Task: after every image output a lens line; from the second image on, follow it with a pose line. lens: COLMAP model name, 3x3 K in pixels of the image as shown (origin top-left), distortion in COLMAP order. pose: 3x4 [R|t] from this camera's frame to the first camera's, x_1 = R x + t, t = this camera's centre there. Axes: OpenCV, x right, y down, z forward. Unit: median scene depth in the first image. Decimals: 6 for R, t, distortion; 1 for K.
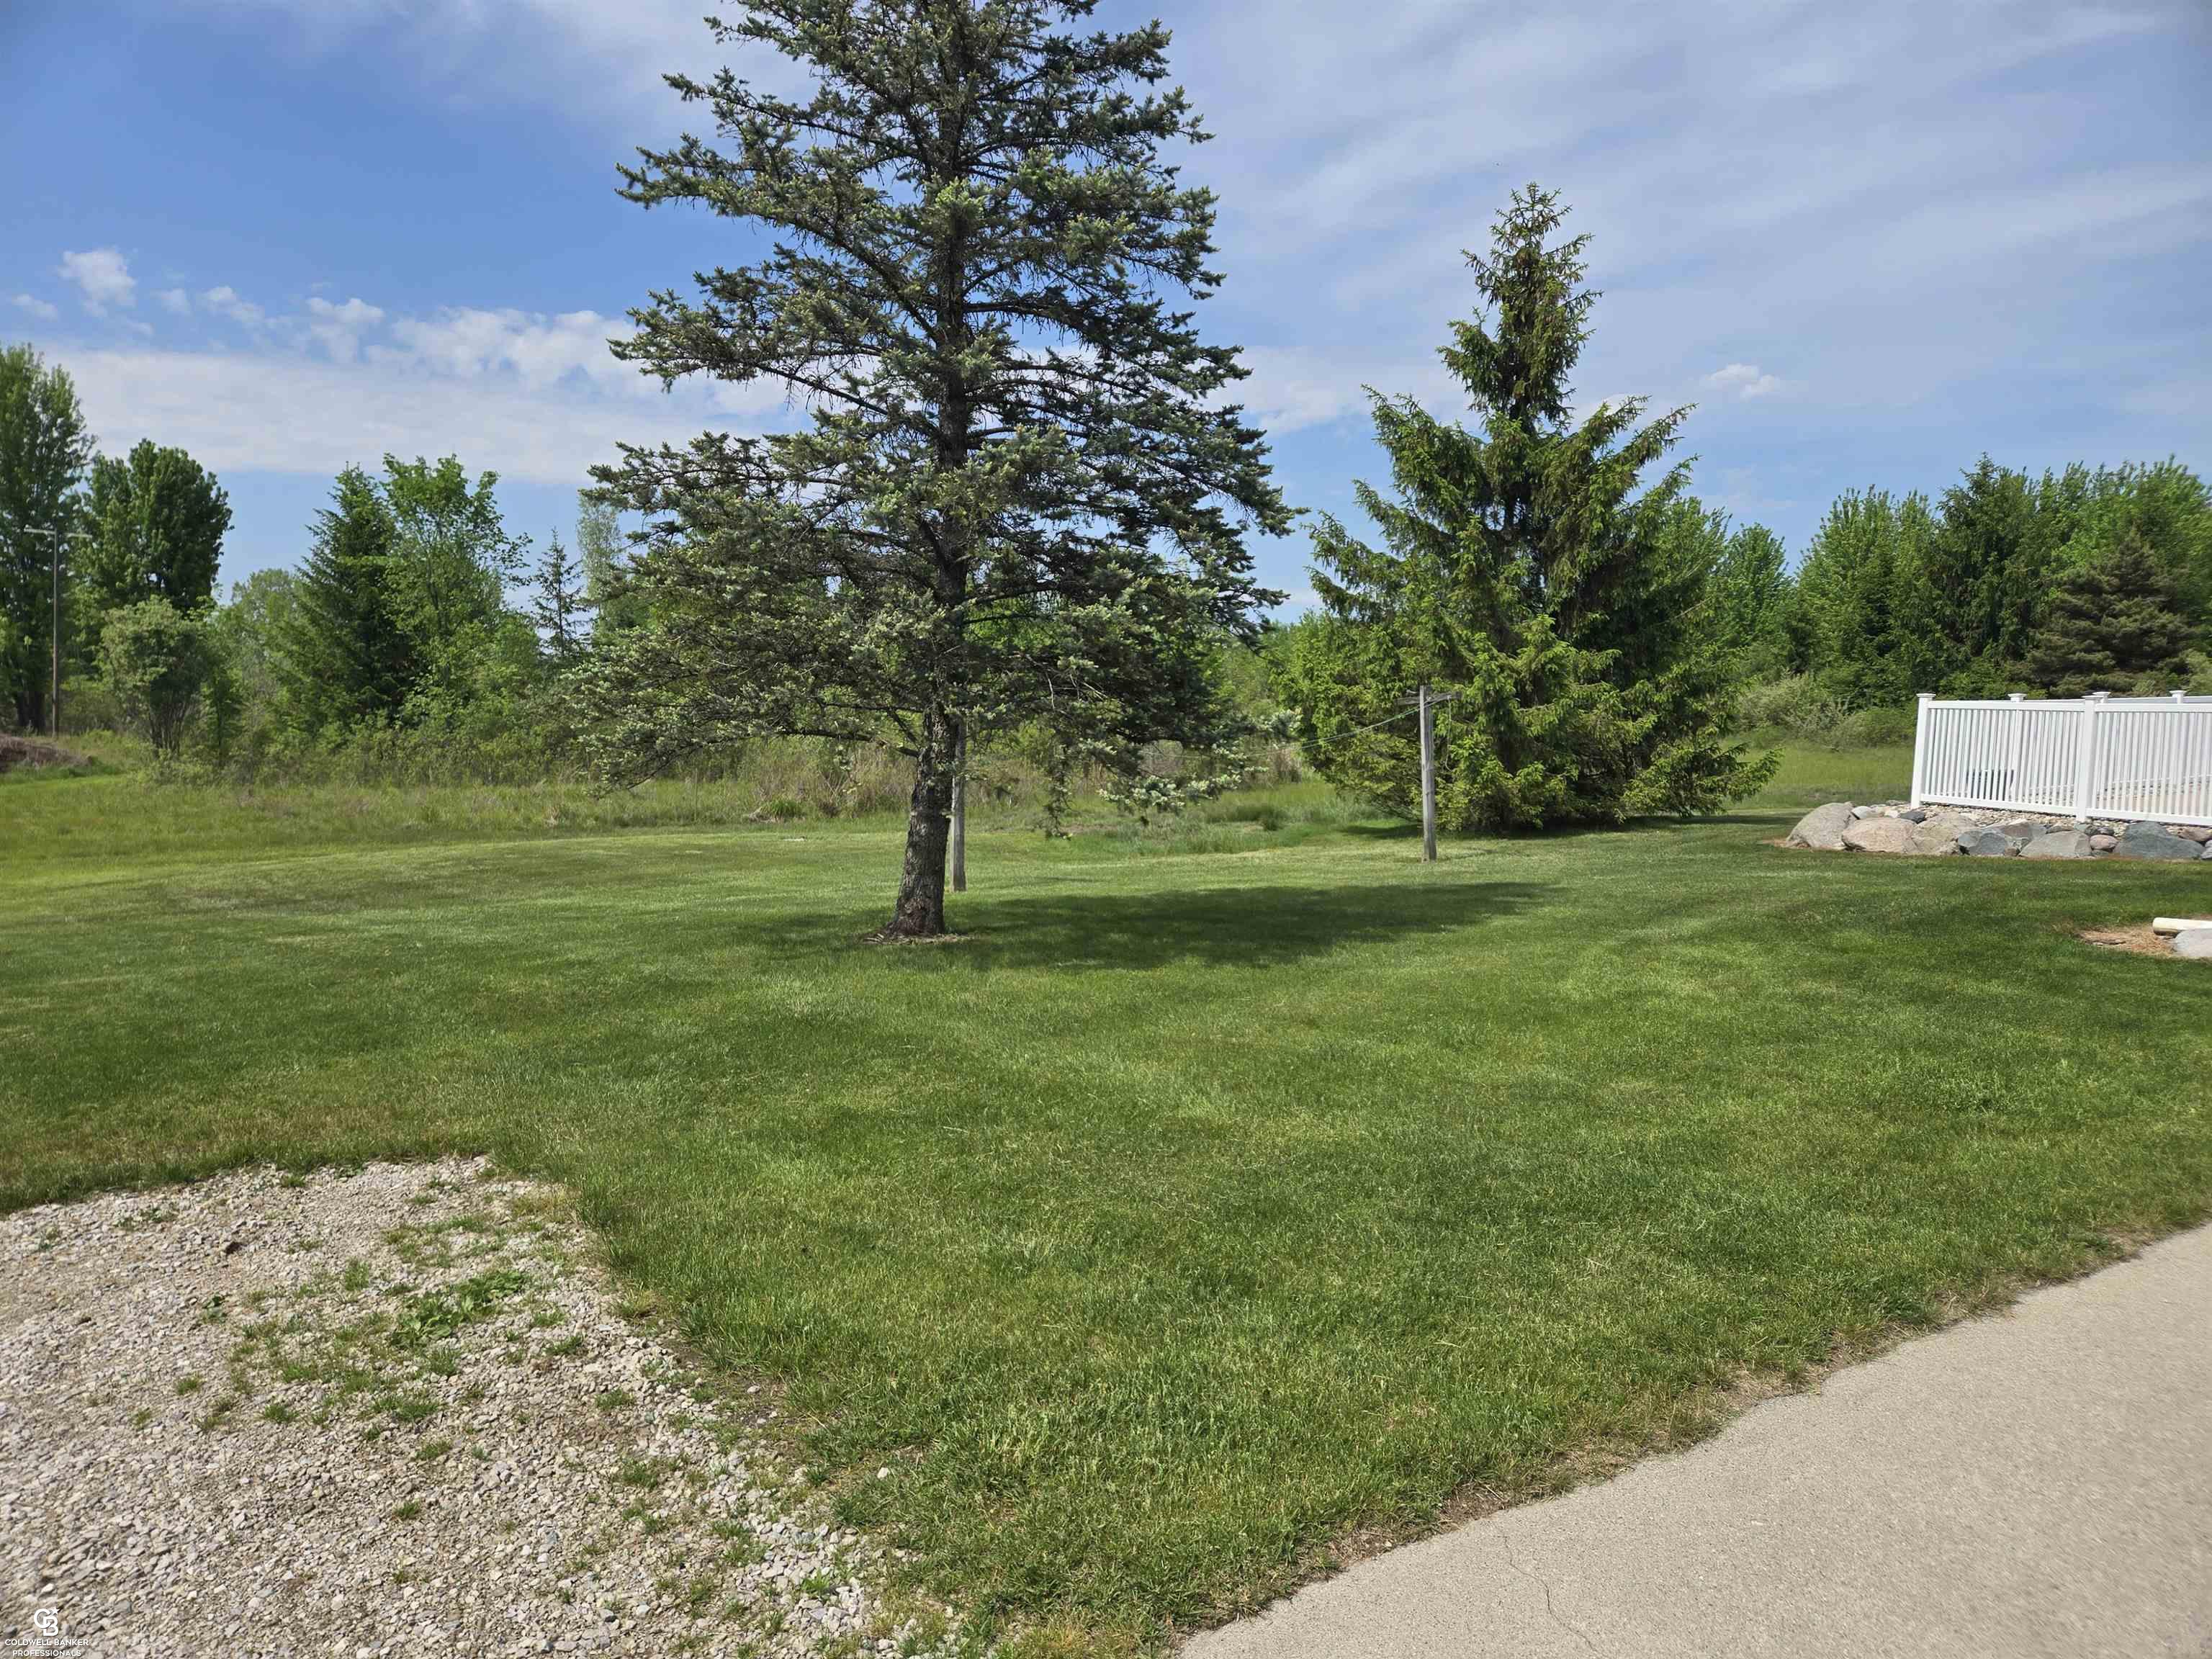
lens RADIAL K [[1452.8, 0, 1094.8], [0, 1452.8, 860.2], [0, 0, 1]] dist [0.072608, -0.067895]
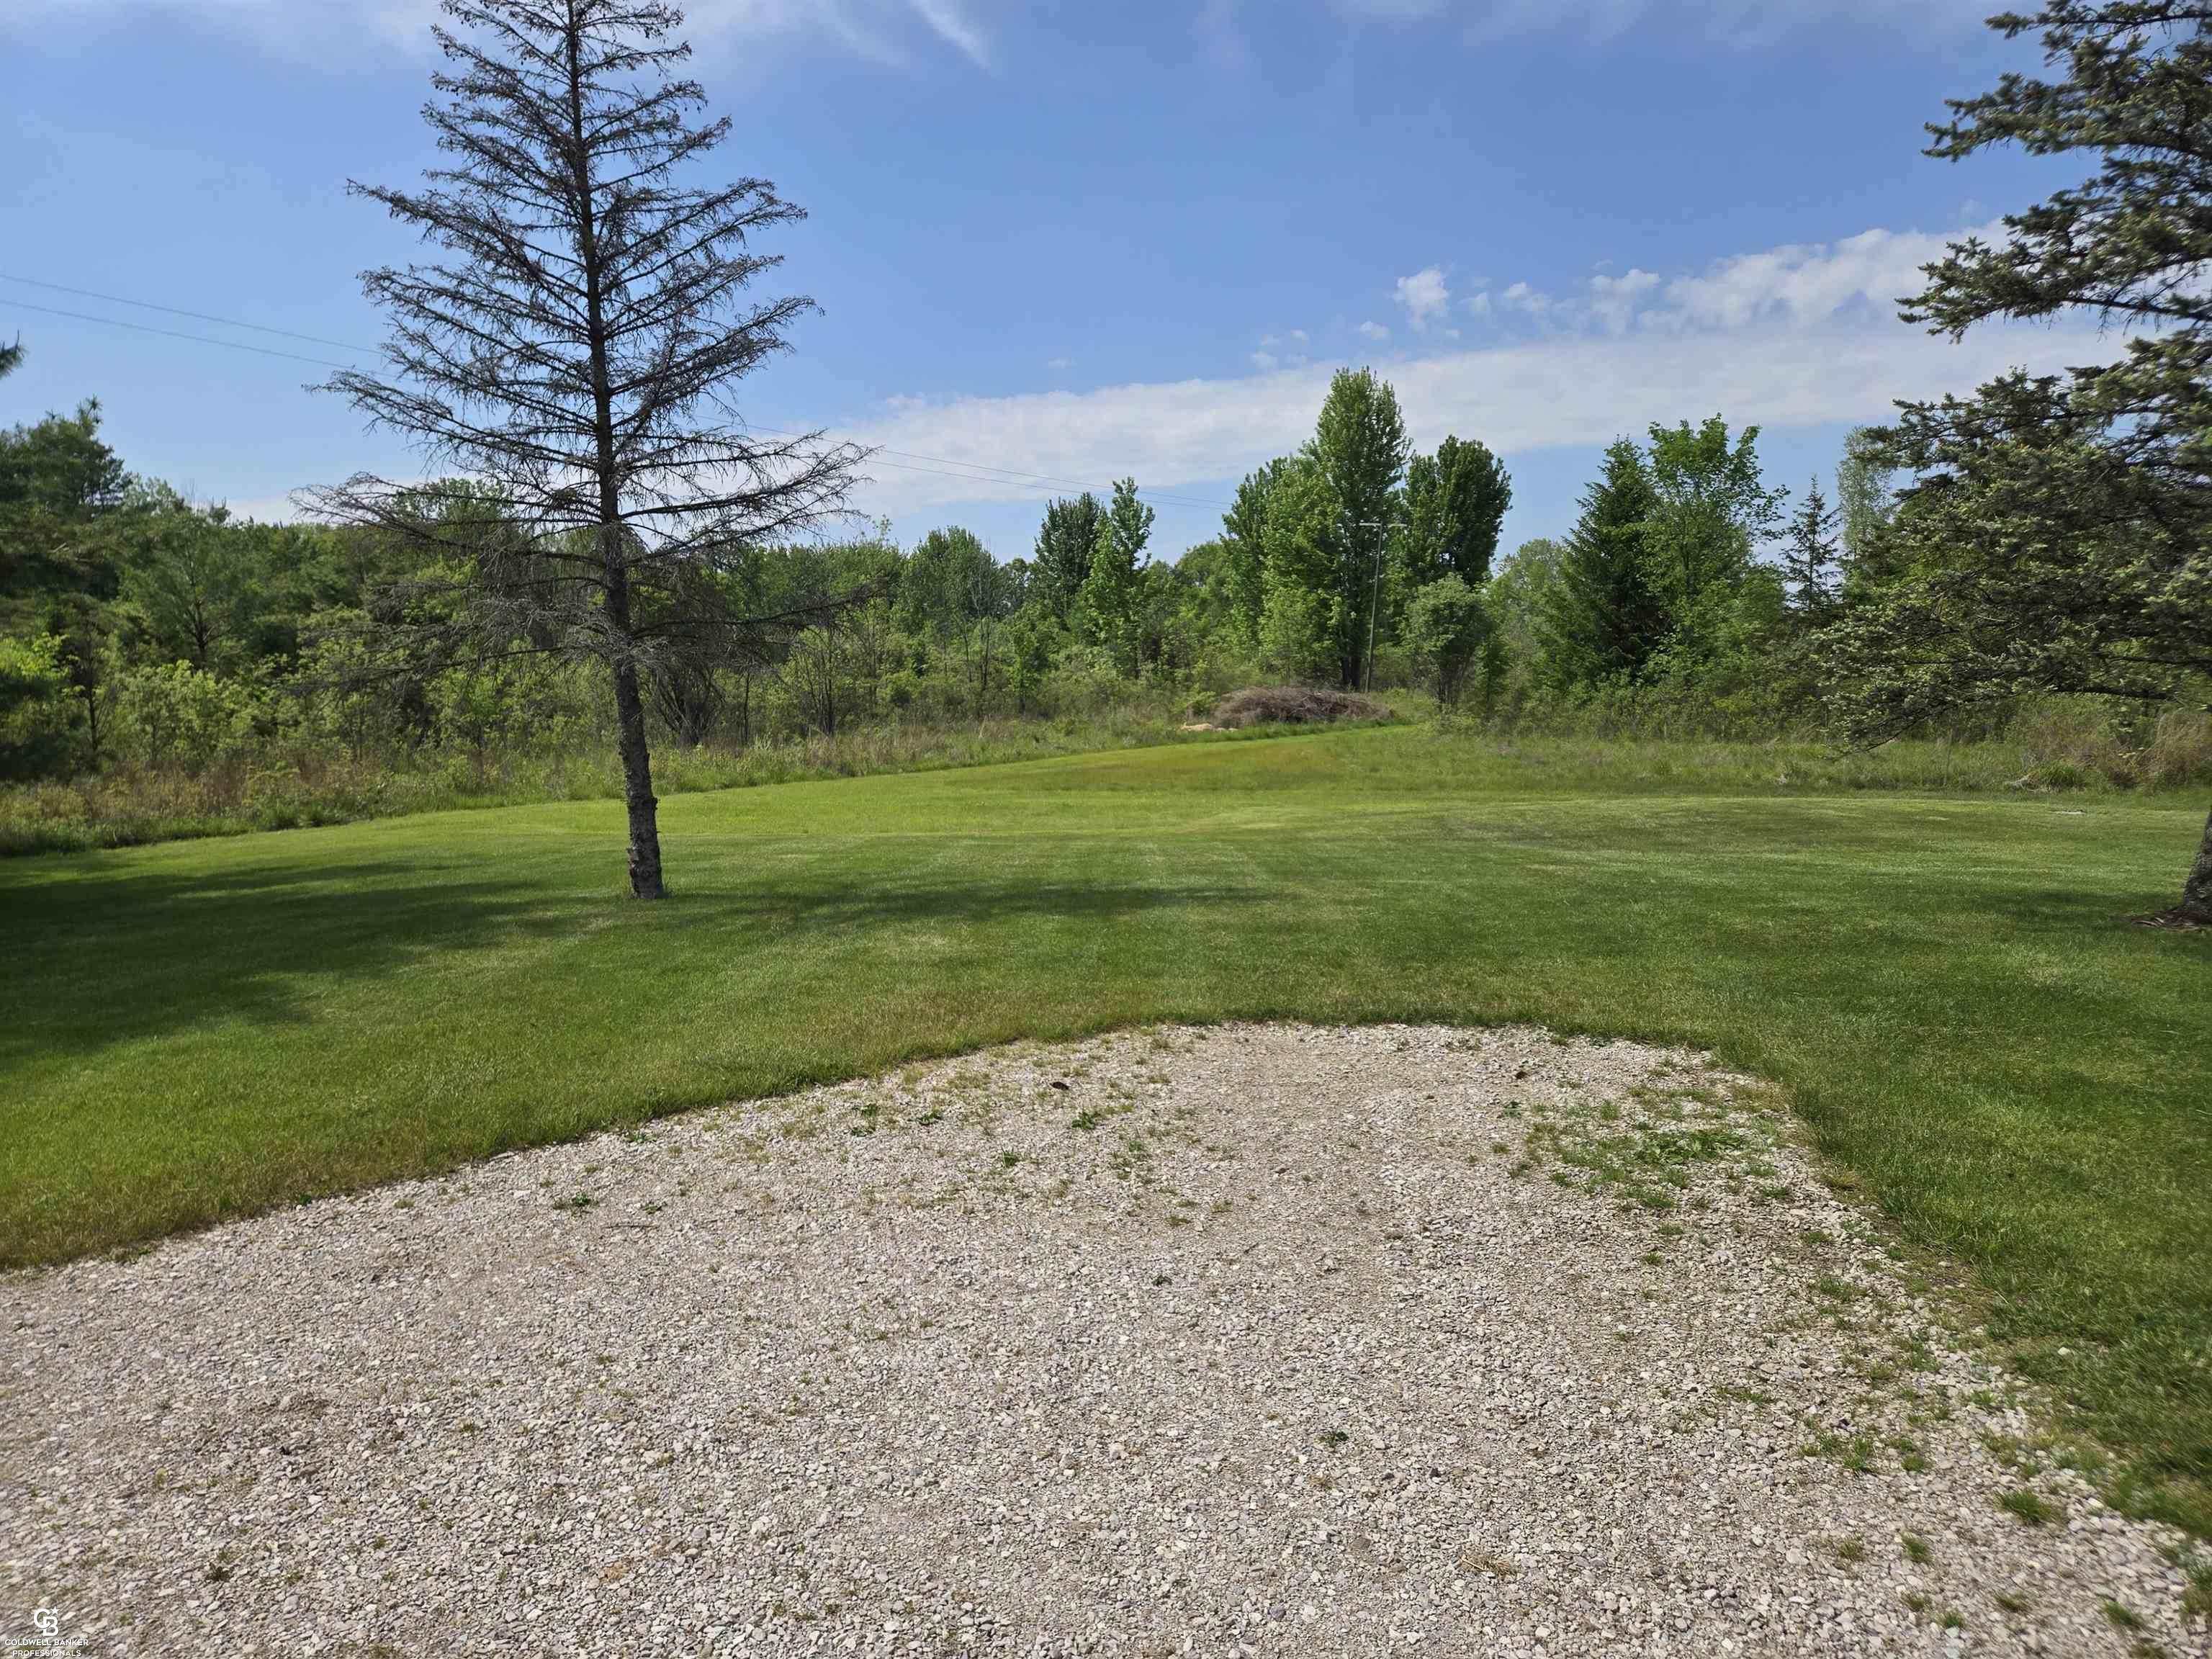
lens RADIAL K [[1452.8, 0, 1094.8], [0, 1452.8, 860.2], [0, 0, 1]] dist [0.072608, -0.067895]
pose [[0.703150, 0.087362, -0.705655, 0.032875], [-0.066863, 0.996150, 0.056700, 0.008920], [0.707891, 0.007313, 0.706284, -0.106417]]
